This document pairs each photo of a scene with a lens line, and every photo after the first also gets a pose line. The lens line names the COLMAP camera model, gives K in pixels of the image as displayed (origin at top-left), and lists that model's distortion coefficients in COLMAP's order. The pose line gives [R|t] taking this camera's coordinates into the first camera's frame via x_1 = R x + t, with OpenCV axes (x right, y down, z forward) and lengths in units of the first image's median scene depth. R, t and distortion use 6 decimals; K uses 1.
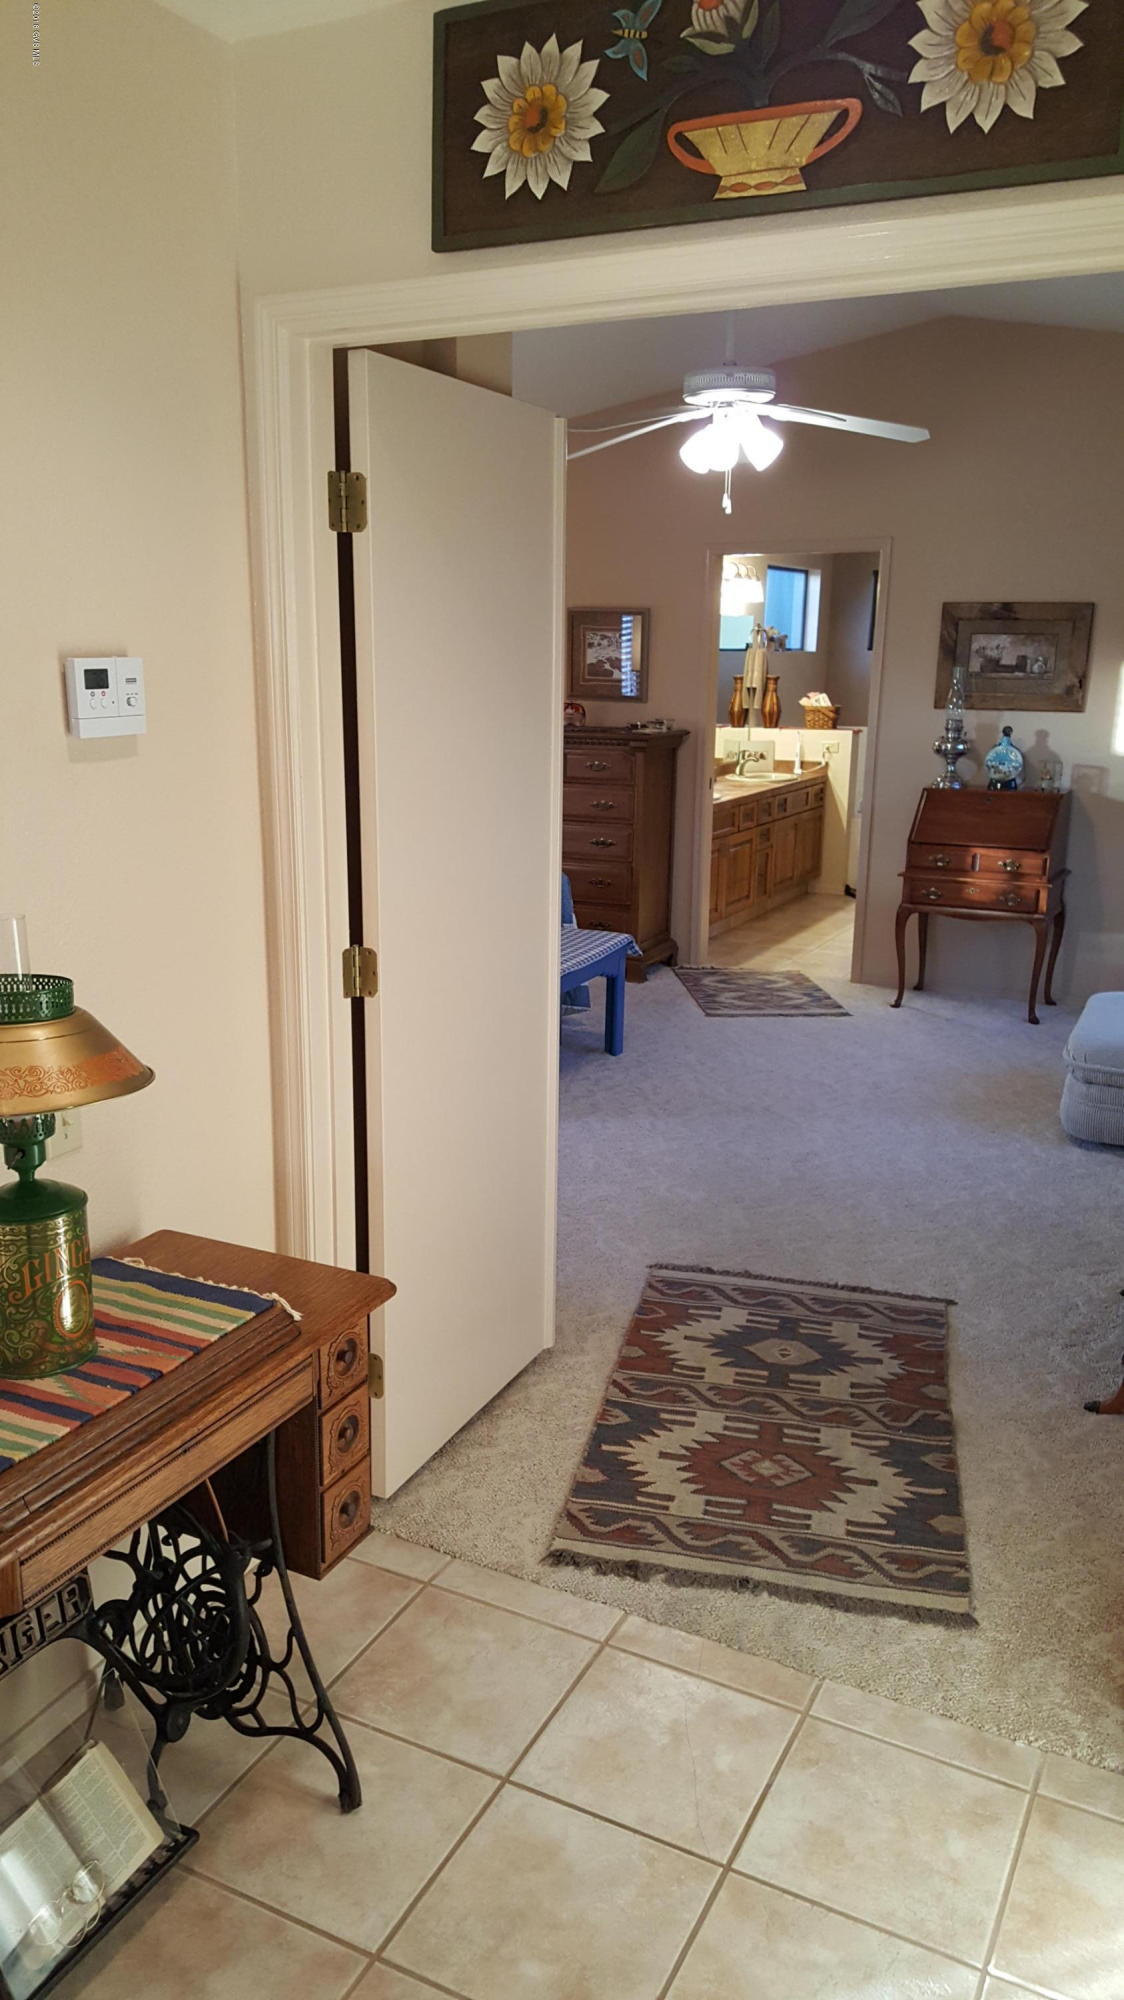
lens RADIAL K [[1475.8, 0, 531.9], [0, 1475.8, 1029.4], [0, 0, 1]] dist [0.112462, -0.142806]
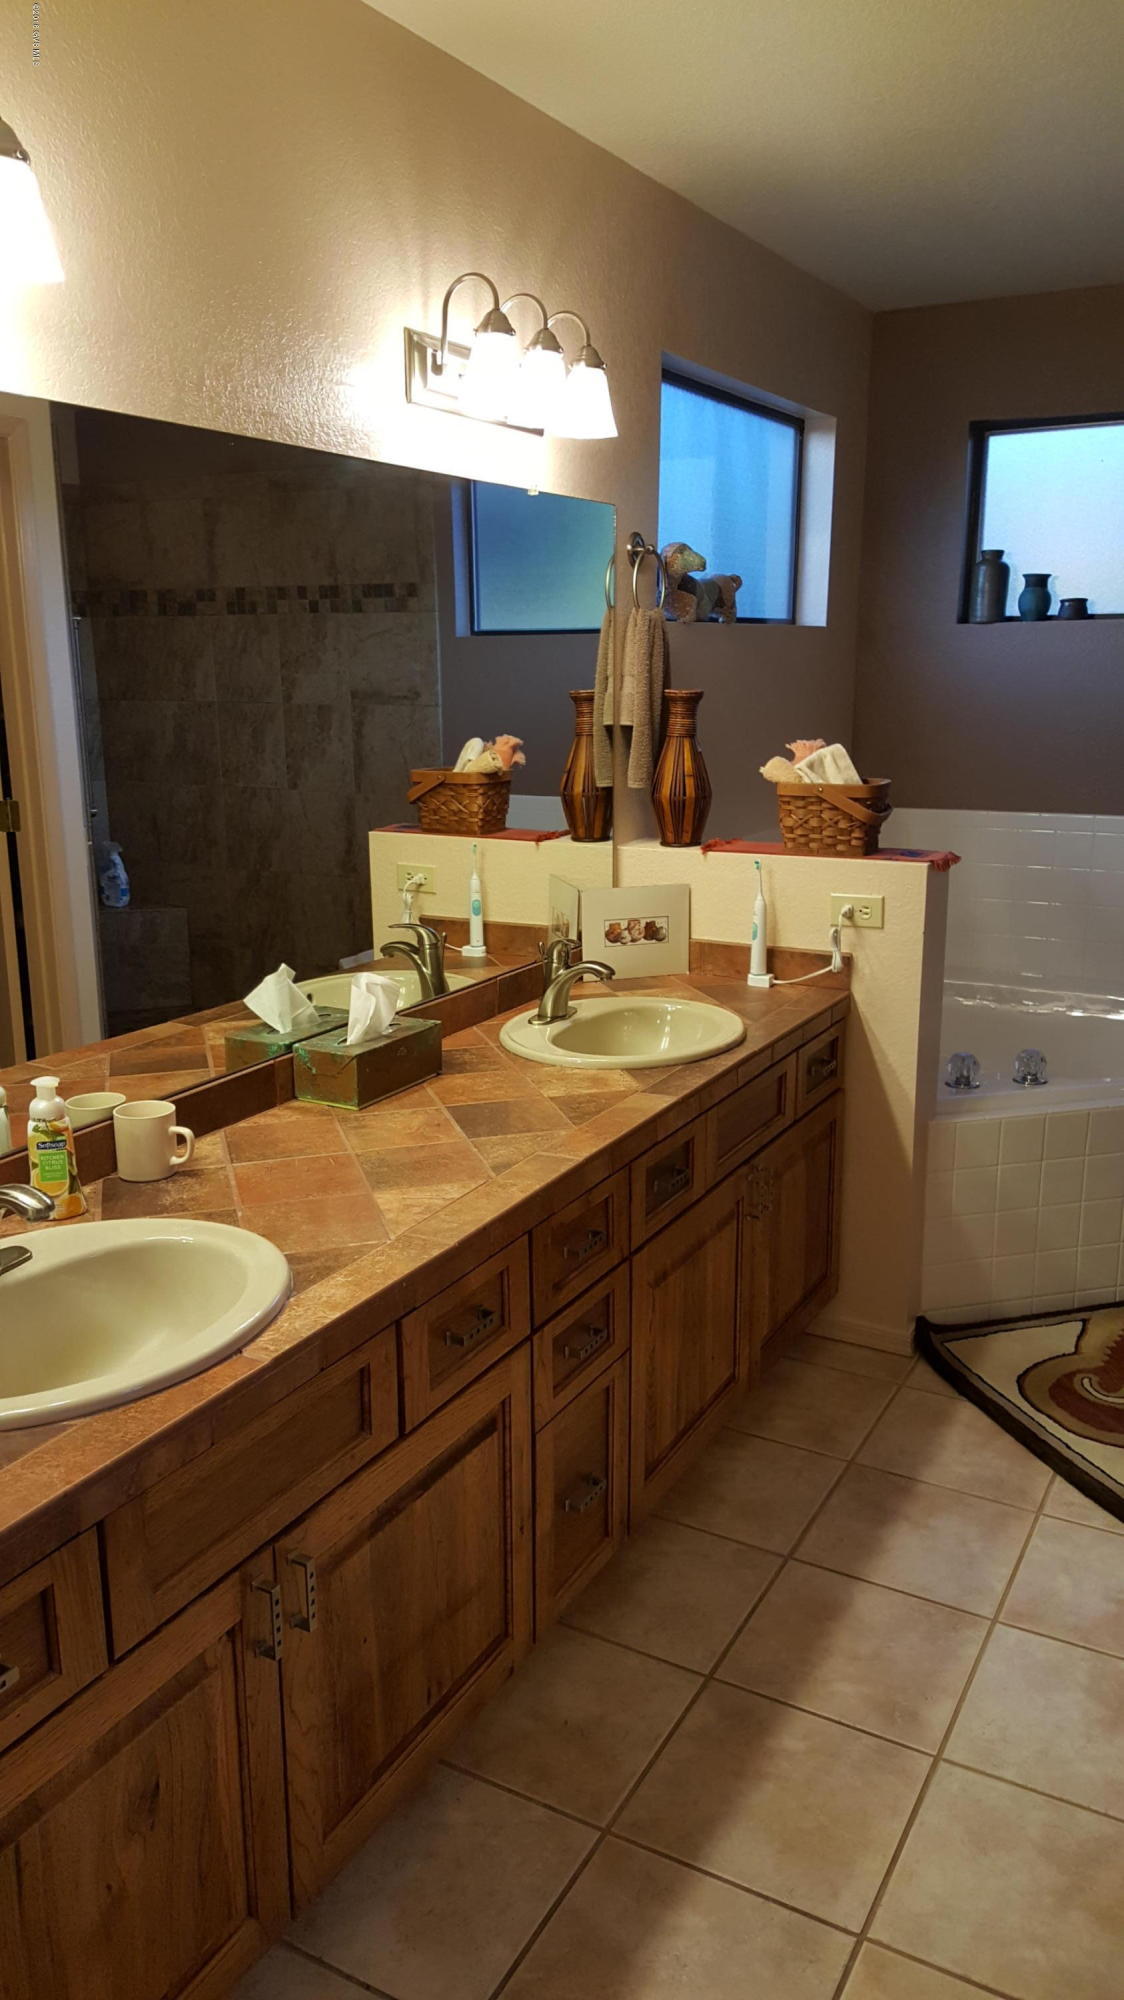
lens RADIAL K [[1475.8, 0, 542.4], [0, 1475.8, 1001.5], [0, 0, 1]] dist [0.112462, -0.142806]
pose [[0.999511, -0.006687, -0.030543, 0.192652], [0.005996, 0.999726, -0.022642, -0.220901], [0.030686, 0.022447, 0.999277, 0.918779]]
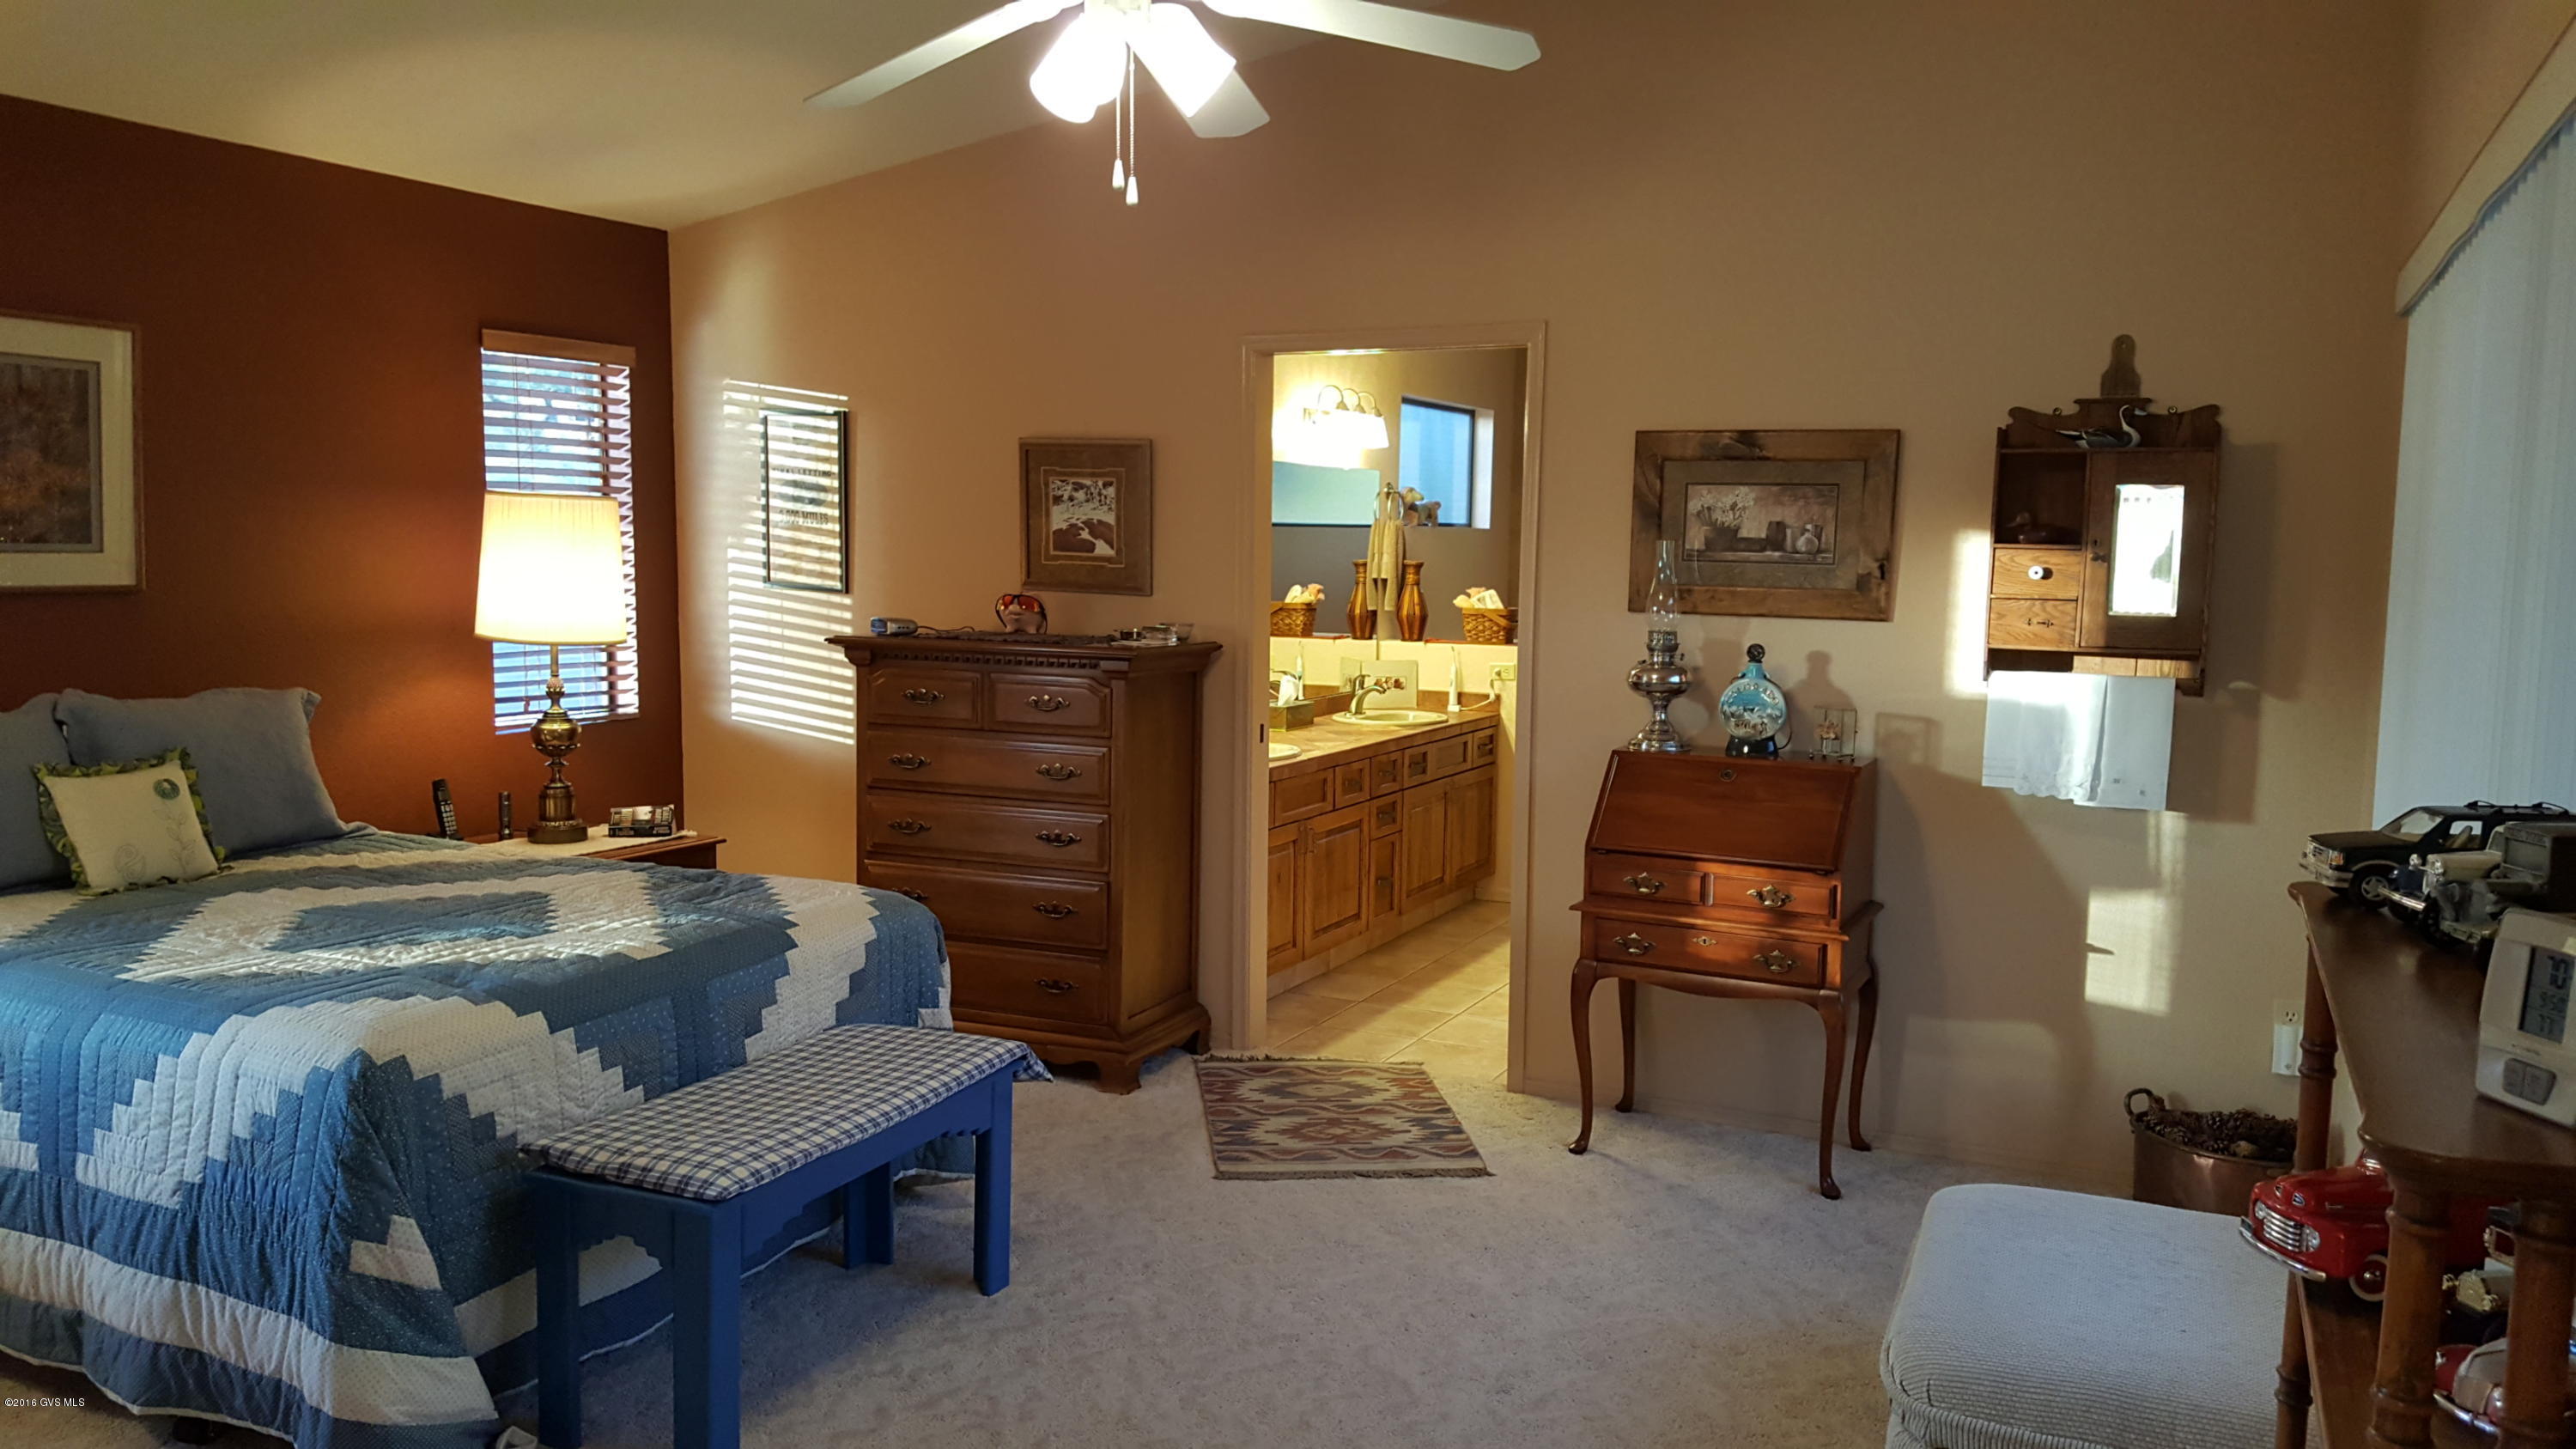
lens RADIAL K [[1901.1, 0, 1287.6], [0, 1901.1, 733.7], [0, 0, 1]] dist [0.112462, -0.142806]
pose [[0.999261, 0.005450, 0.038051, 0.106087], [0.000312, 0.988713, -0.149818, -0.057276], [-0.038438, 0.149719, 0.987981, 0.279855]]
